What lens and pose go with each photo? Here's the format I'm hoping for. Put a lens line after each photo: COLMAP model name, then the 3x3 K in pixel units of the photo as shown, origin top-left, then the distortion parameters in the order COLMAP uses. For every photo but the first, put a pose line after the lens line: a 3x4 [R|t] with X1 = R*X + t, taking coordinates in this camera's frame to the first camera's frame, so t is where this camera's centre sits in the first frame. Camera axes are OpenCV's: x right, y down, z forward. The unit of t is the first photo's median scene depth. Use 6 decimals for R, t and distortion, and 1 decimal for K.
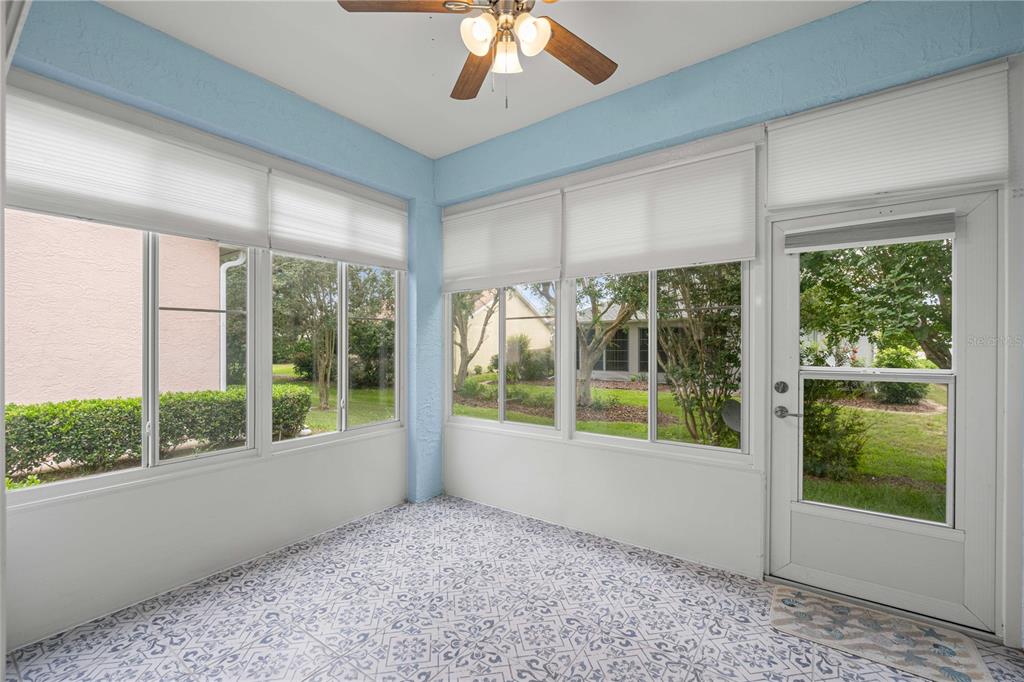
lens RADIAL K [[427.0, 0, 508.0], [0, 427.0, 344.1], [0, 0, 1]] dist [0.002650, 0.000294]
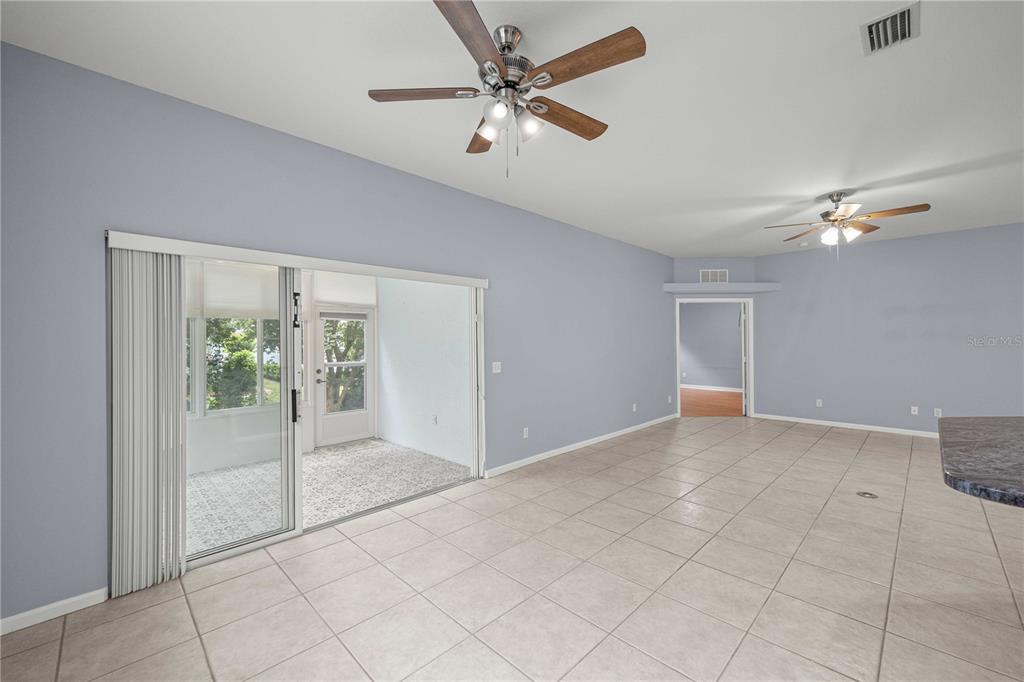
lens RADIAL K [[410.1, 0, 514.5], [0, 410.1, 339.3], [0, 0, 1]] dist [0.000427, 0.000546]
pose [[0.159092, 0.002824, 0.987260, -1.373403], [0.009569, 0.999945, -0.004402, -0.058433], [-0.987217, 0.010147, 0.159057, -0.462617]]
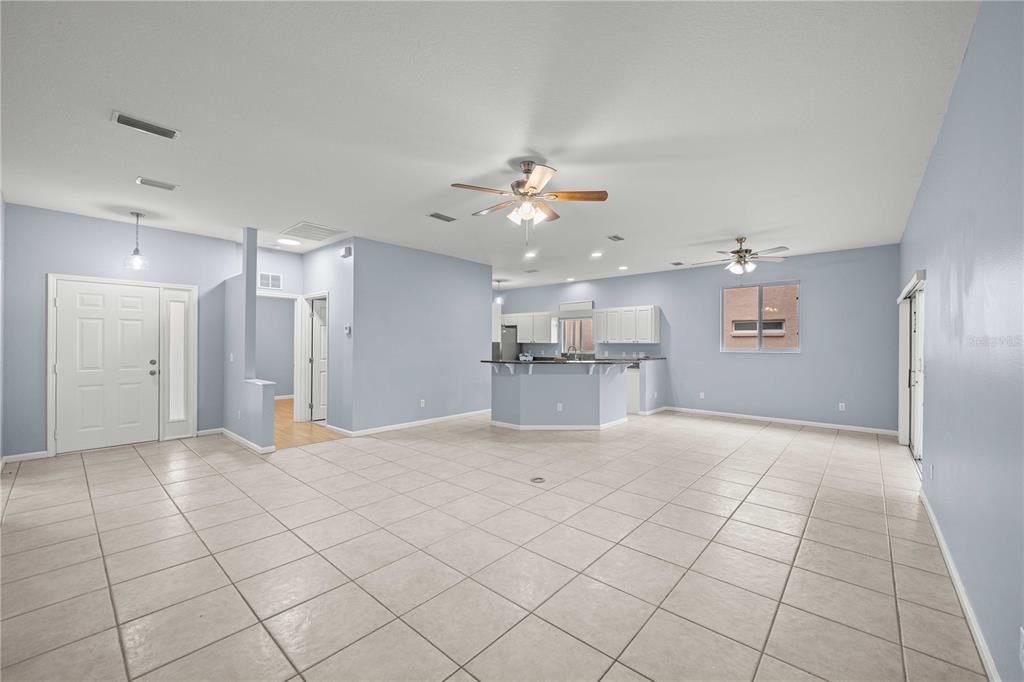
lens RADIAL K [[410.1, 0, 505.6], [0, 410.1, 344.7], [0, 0, 1]] dist [0.000427, 0.000546]
pose [[-0.114384, -0.002009, -0.993435, 1.618019], [-0.008820, 0.999961, -0.001006, -0.029197], [0.993397, 0.008647, -0.114397, -1.329256]]
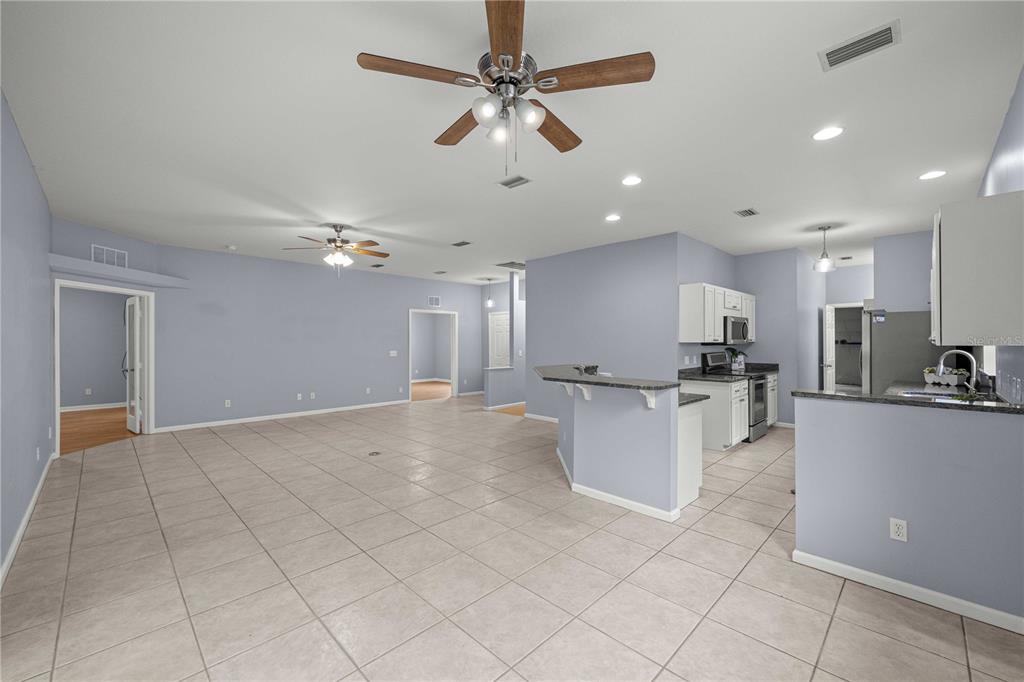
lens RADIAL K [[410.1, 0, 512.4], [0, 410.1, 342.0], [0, 0, 1]] dist [0.000427, 0.000546]
pose [[-0.986012, -0.001201, 0.166668, -0.792423], [0.000034, 0.999973, 0.007406, -0.066462], [-0.166672, 0.007308, -0.985985, 0.353265]]
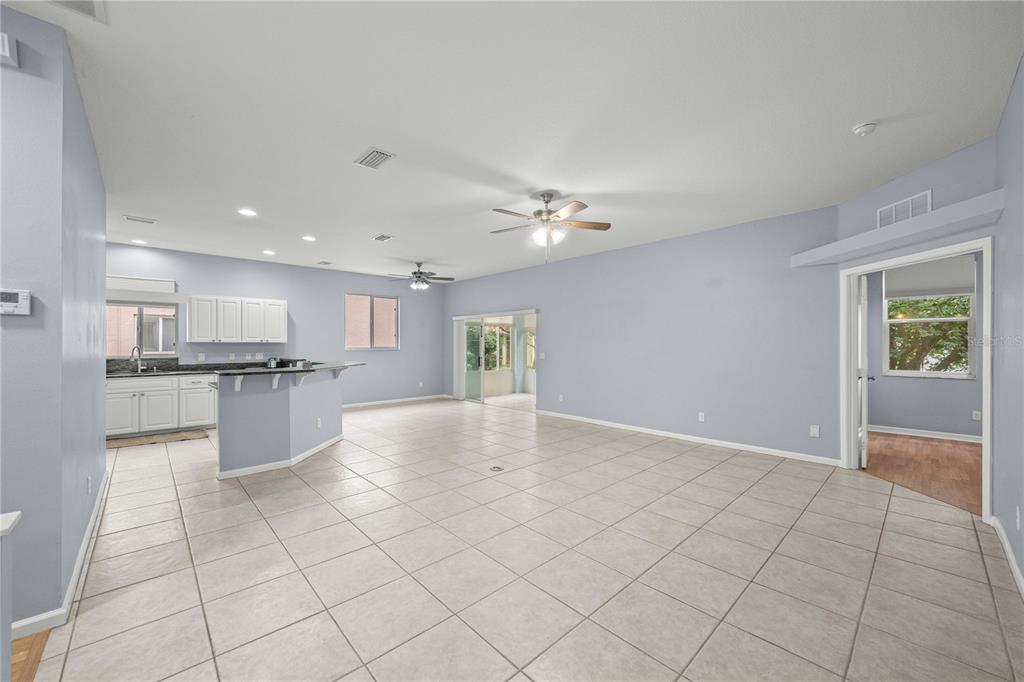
lens RADIAL K [[393.1, 0, 516.9], [0, 393.1, 346.0], [0, 0, 1]] dist [-0.000870, -0.000073]
pose [[0.983722, 0.000184, -0.179699, 0.492631], [-0.000008, 1.000000, 0.000979, -0.030680], [0.179699, -0.000962, 0.983721, -2.897686]]
